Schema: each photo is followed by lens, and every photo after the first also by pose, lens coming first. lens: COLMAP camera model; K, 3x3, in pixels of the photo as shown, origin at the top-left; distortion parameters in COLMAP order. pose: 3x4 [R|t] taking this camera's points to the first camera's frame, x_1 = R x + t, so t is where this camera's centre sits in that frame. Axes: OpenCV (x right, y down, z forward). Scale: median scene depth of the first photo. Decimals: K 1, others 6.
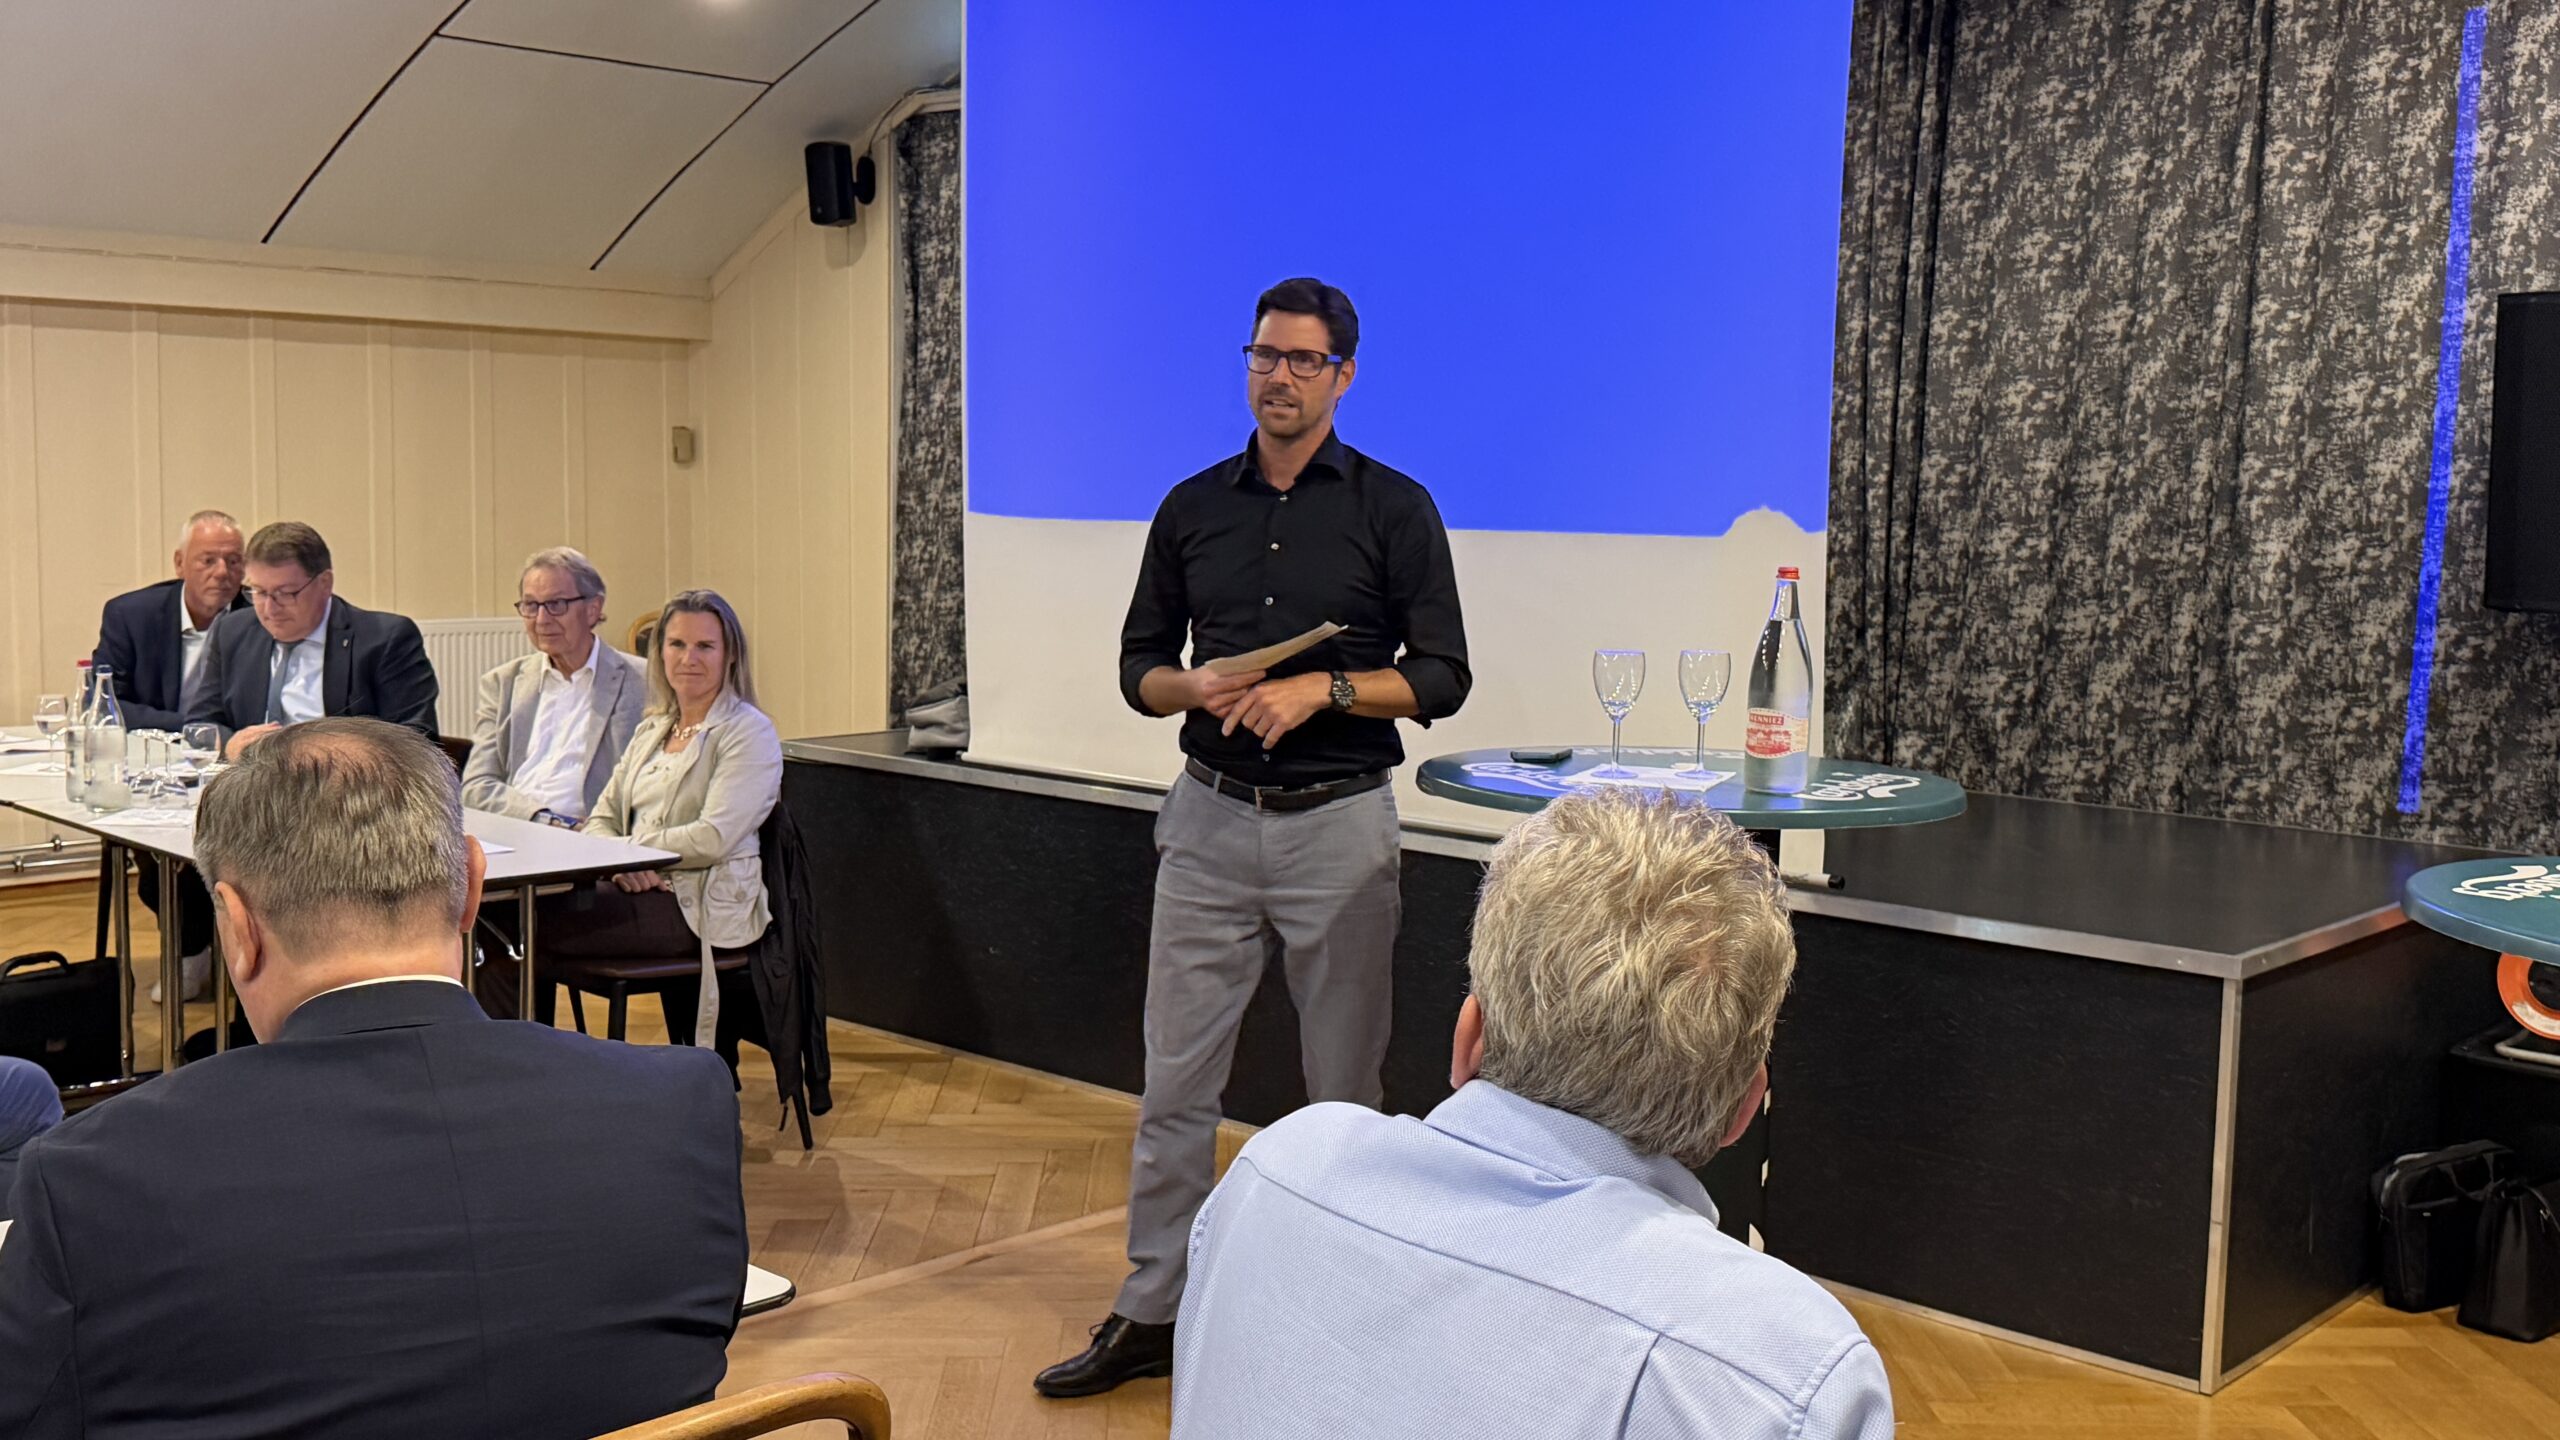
lens RADIAL K [[2586.7, 0, 1291.0], [0, 2586.7, 768.5], [0, 0, 1]] dist [0.005798, 0.000000]
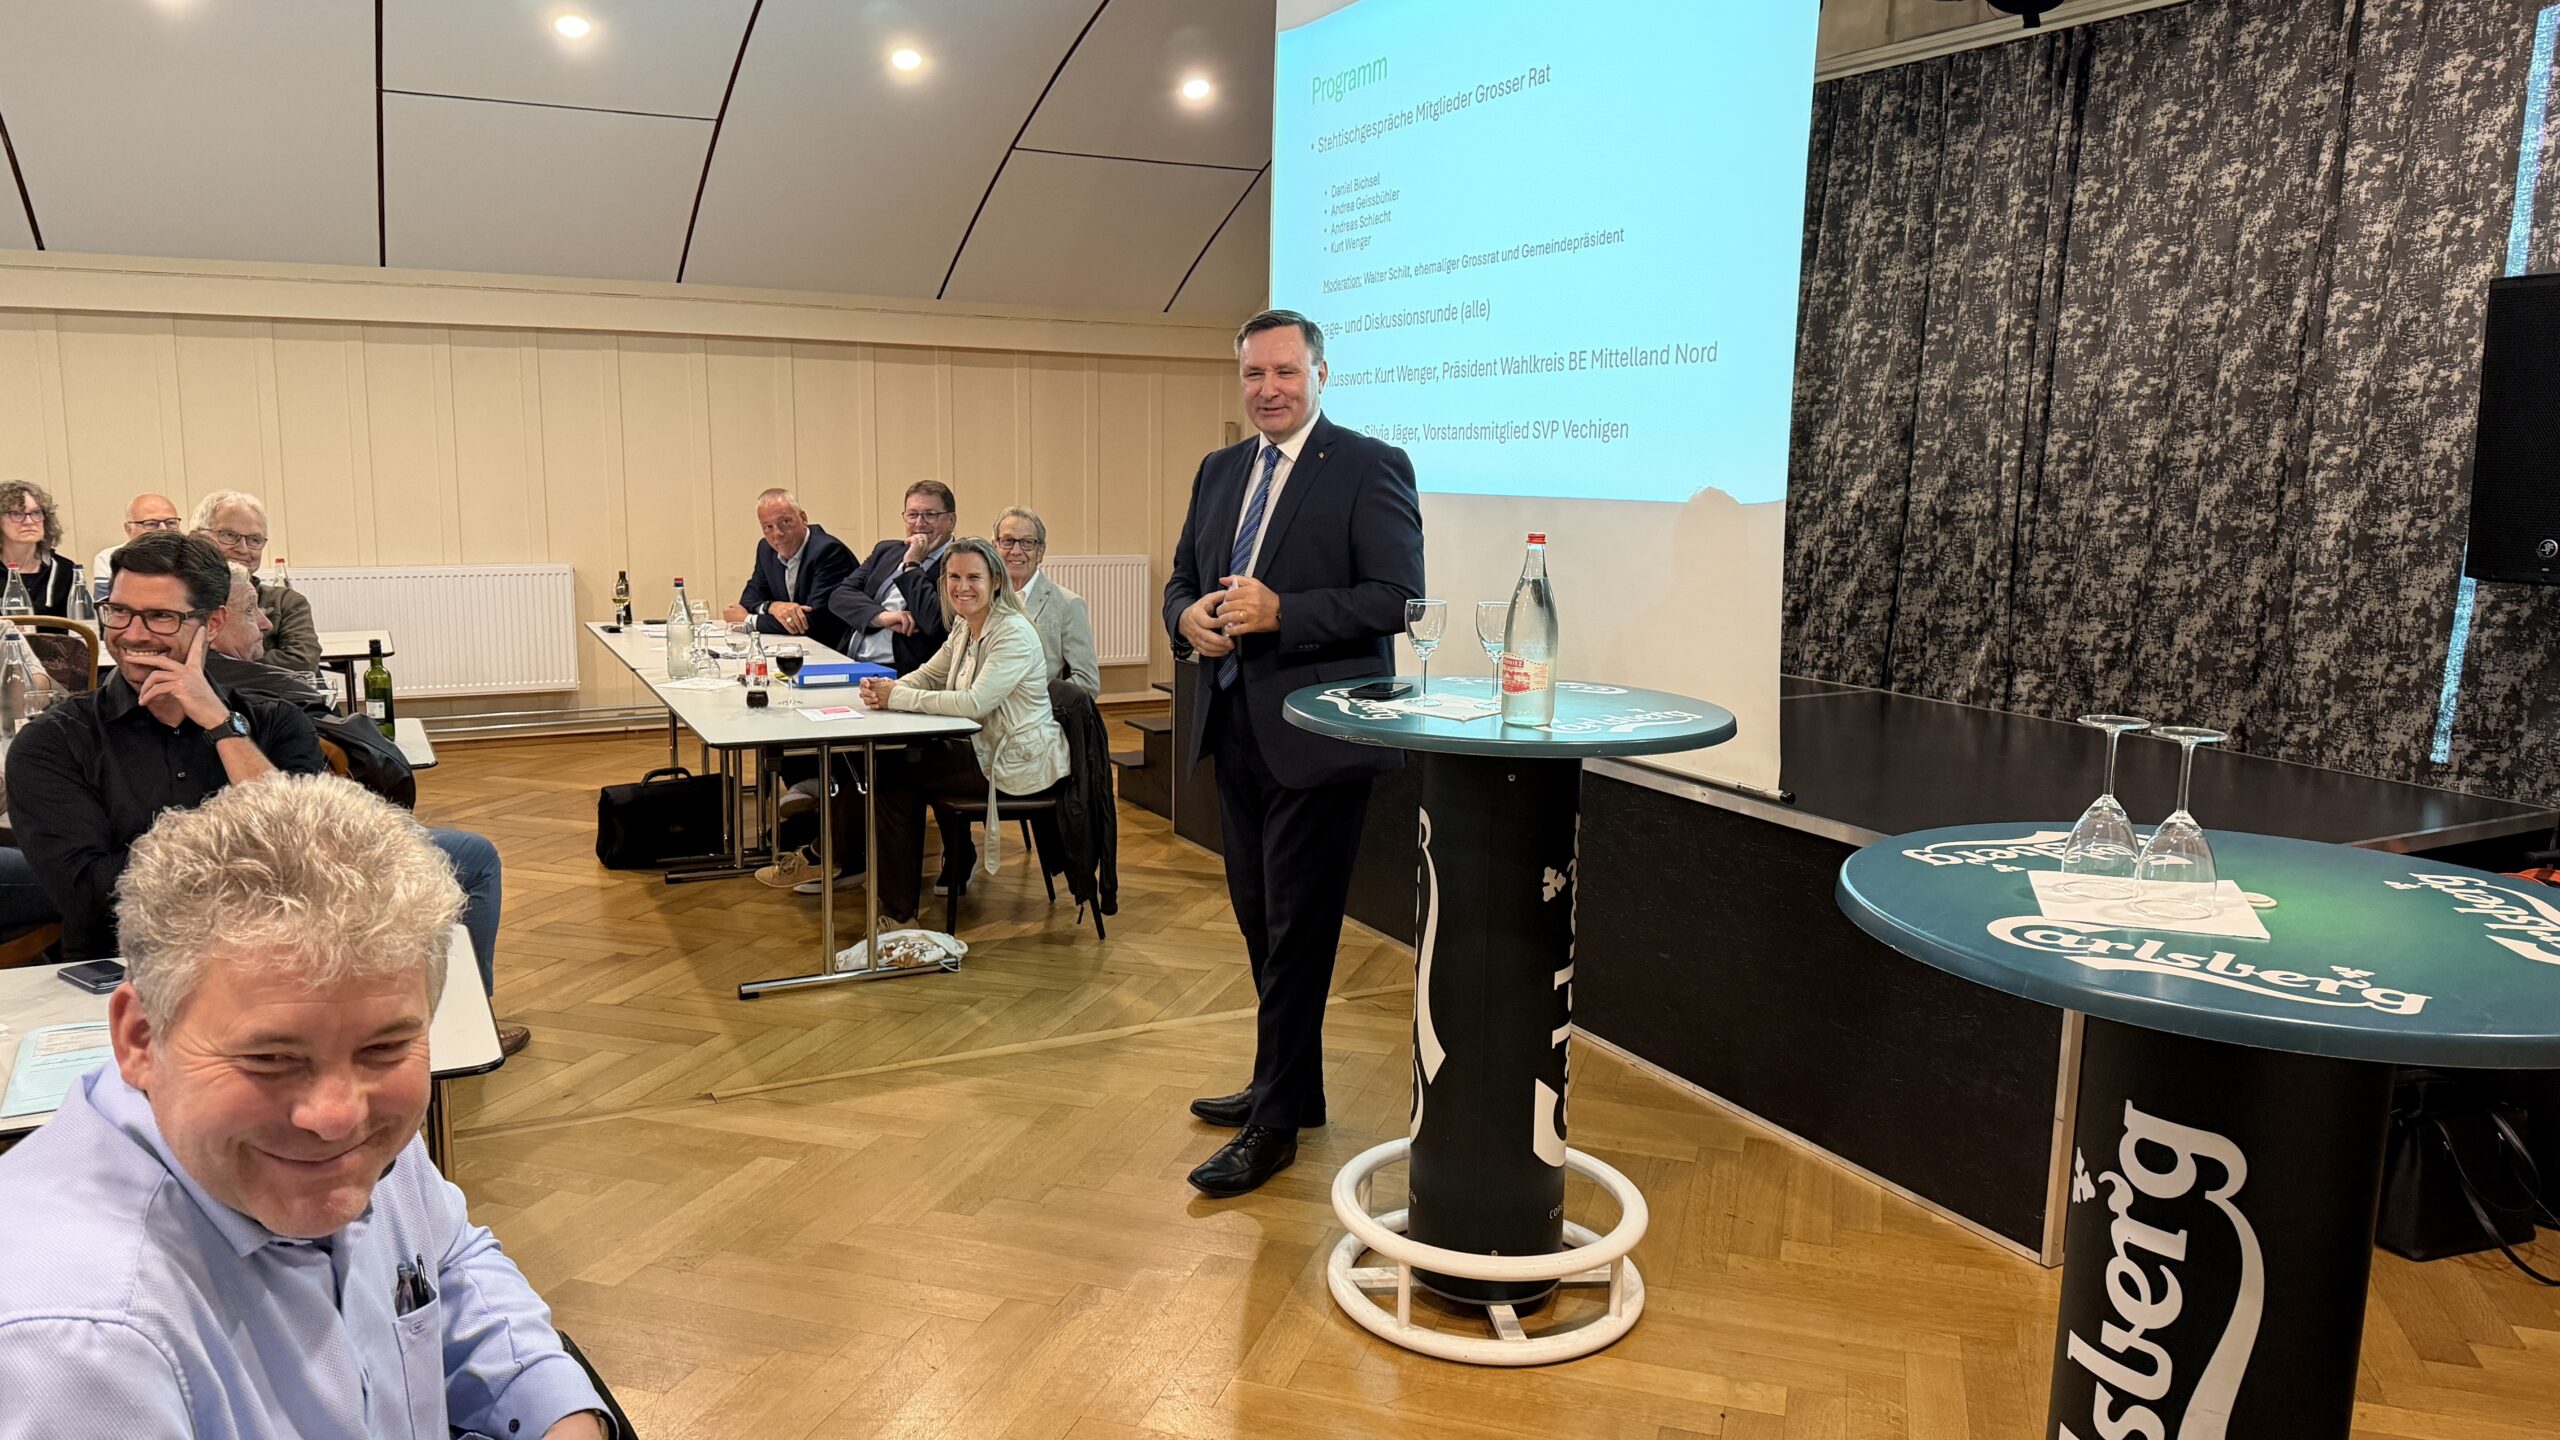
lens RADIAL K [[1814.8, 0, 1261.5], [0, 1814.8, 747.9], [0, 0, 1]] dist [0.039435, -0.072785]
pose [[0.940486, 0.052568, -0.335743, 0.198936], [-0.037074, 0.997938, 0.052396, -0.009781], [0.337805, -0.036830, 0.940495, 0.099504]]
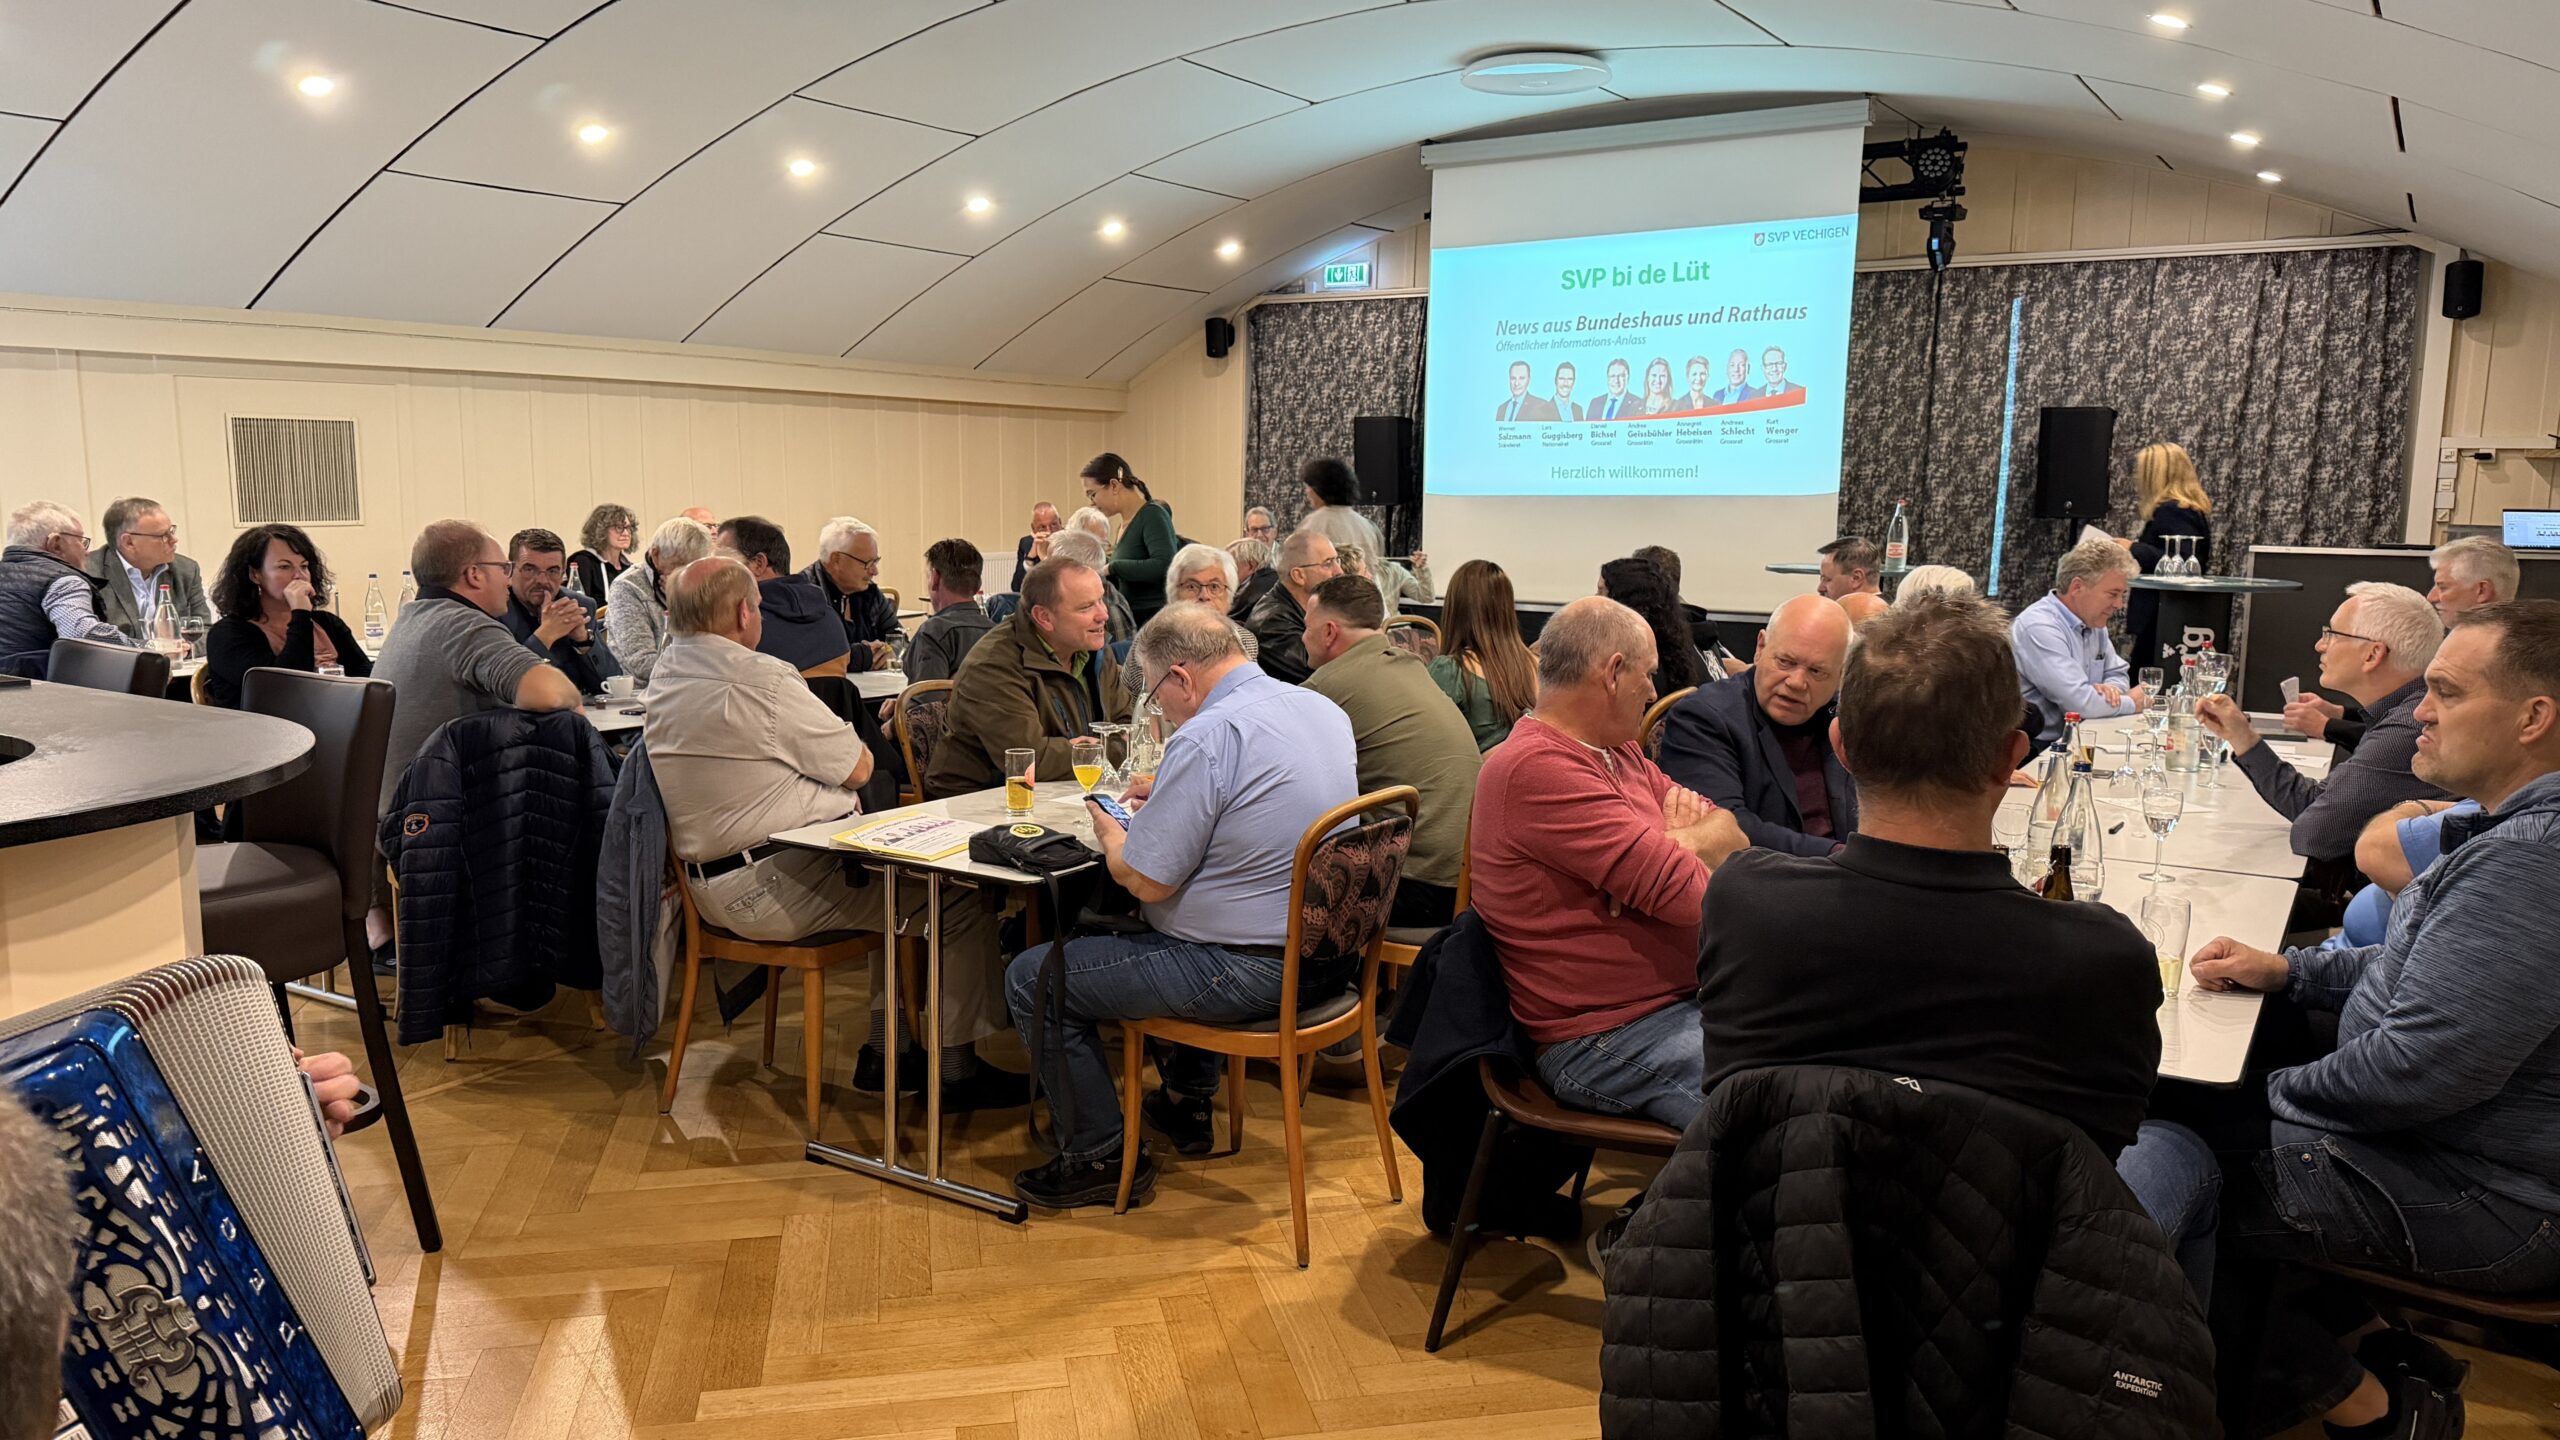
lens RADIAL K [[1814.8, 0, 1322.8], [0, 1814.8, 750.9], [0, 0, 1]] dist [0.039435, -0.072785]
pose [[0.981188, -0.038525, 0.189171, -0.563495], [0.031151, 0.998640, 0.041798, 0.070238], [-0.190524, -0.035118, 0.981054, -0.672452]]
